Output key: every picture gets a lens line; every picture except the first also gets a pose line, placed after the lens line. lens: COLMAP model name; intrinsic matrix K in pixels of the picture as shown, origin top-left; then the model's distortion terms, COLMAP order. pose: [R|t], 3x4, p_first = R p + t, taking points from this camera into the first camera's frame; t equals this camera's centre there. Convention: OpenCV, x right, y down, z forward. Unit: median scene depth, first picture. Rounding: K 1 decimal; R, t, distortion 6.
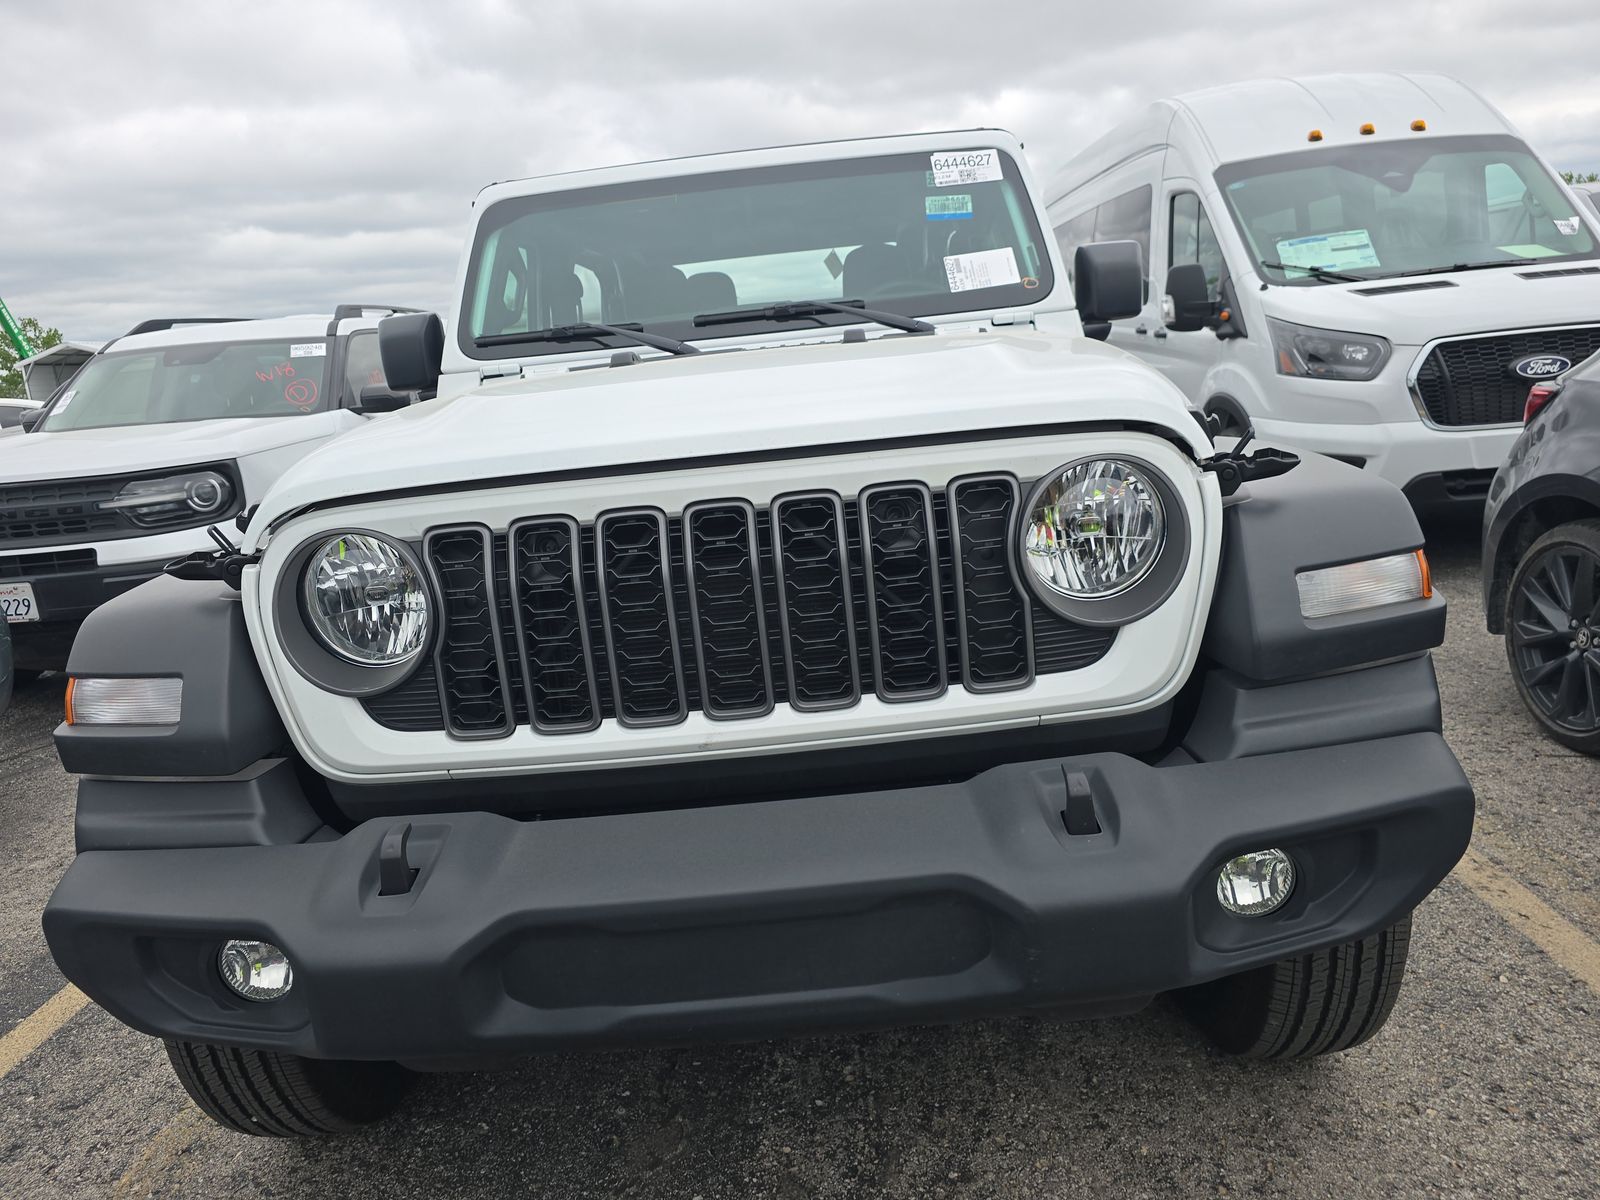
lens RADIAL K [[1058.2, 0, 800.3], [0, 1058.2, 613.0], [0, 0, 1]] dist [0.021977, -0.001575]
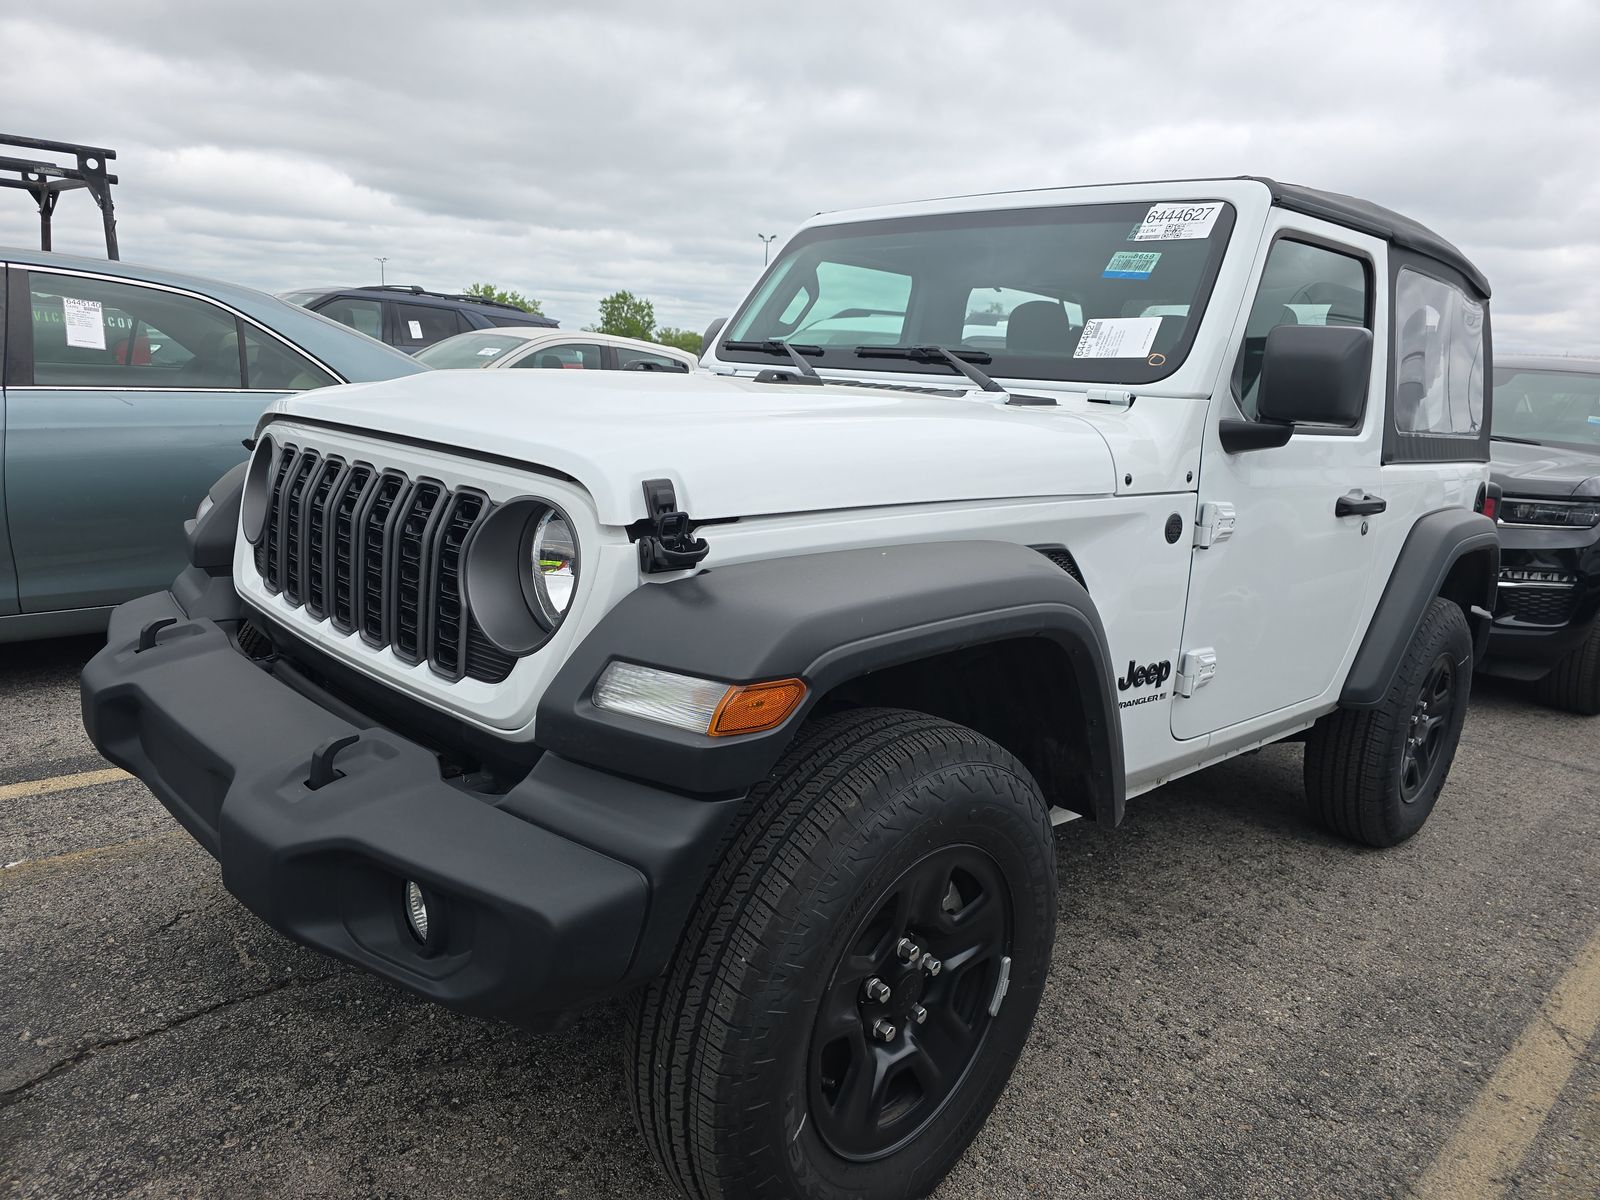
lens RADIAL K [[1083.5, 0, 800.0], [0, 1083.5, 600.0], [0, 0, 1]] dist [0.018226, -0.006140]
pose [[0.693402, 0.281814, -0.663155, 0.641630], [-0.300429, 0.949604, 0.089412, -0.119911], [0.654932, 0.137232, 0.743122, 0.194973]]
